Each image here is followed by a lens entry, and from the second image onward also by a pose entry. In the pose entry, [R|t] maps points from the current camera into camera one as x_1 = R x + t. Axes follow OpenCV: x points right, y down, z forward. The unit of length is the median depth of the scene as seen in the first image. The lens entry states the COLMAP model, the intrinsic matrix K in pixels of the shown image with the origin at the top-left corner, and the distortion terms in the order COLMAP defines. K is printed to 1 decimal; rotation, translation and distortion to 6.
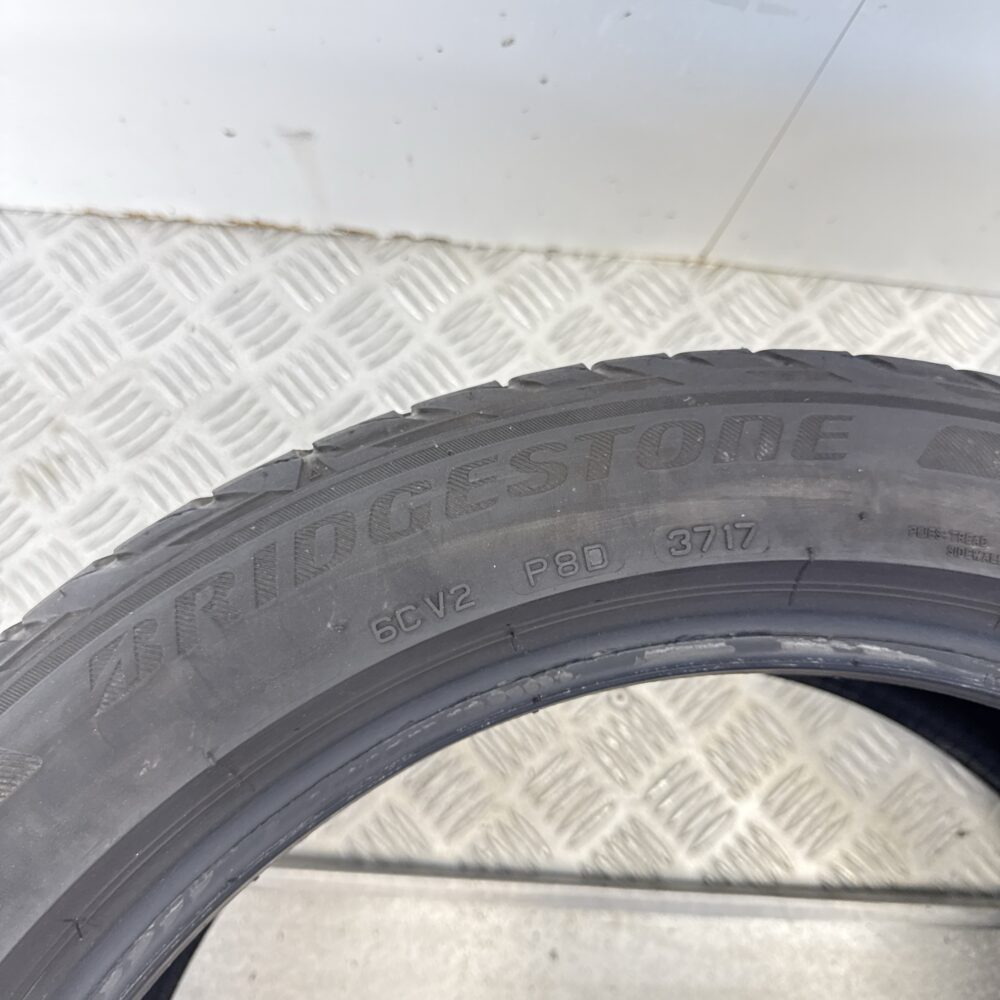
lens RADIAL K [[1006.0, 0, 500.0], [0, 1006.0, 500.0], [0, 0, 1]] dist [0.143004, -0.471303]
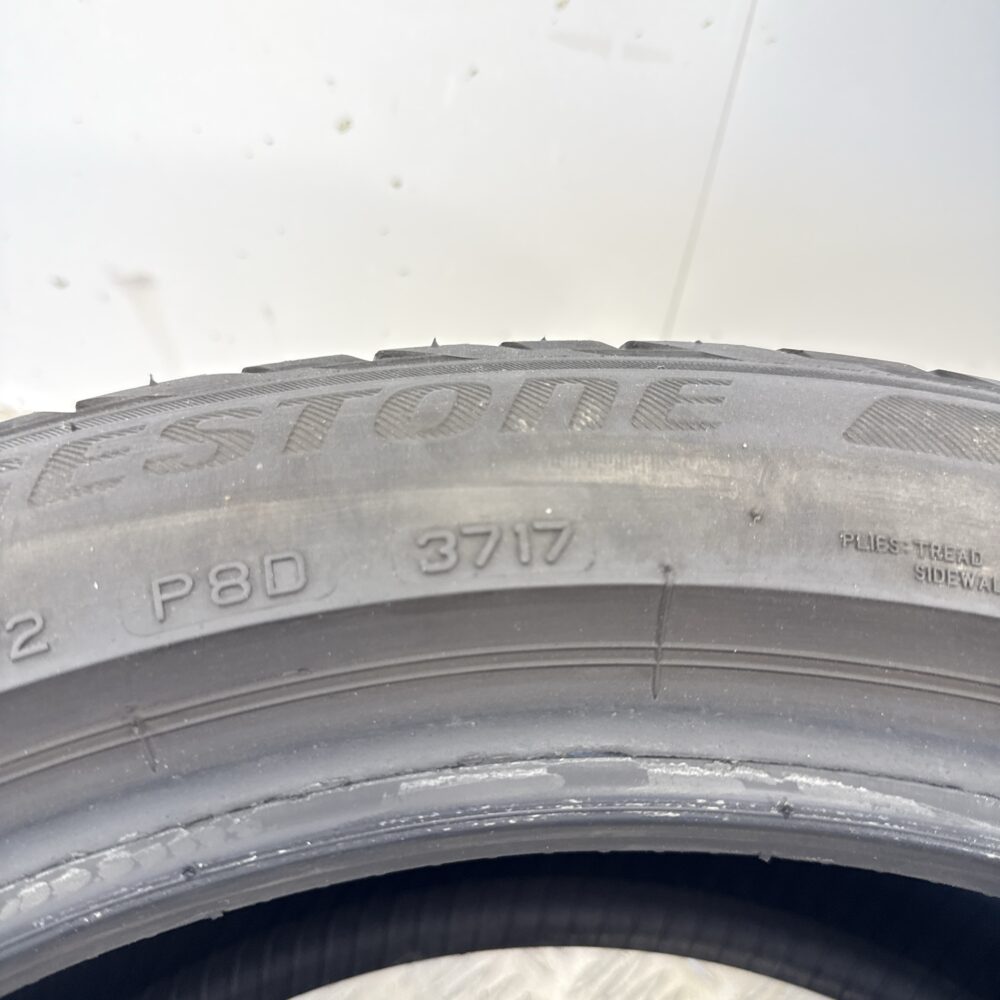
lens RADIAL K [[1006.0, 0, 500.0], [0, 1006.0, 500.0], [0, 0, 1]] dist [0.143004, -0.471303]
pose [[0.999731, -0.006171, -0.022372, 0.222789], [-0.002243, 0.933786, -0.357825, 0.214896], [0.023099, 0.357779, 0.933521, 0.451252]]
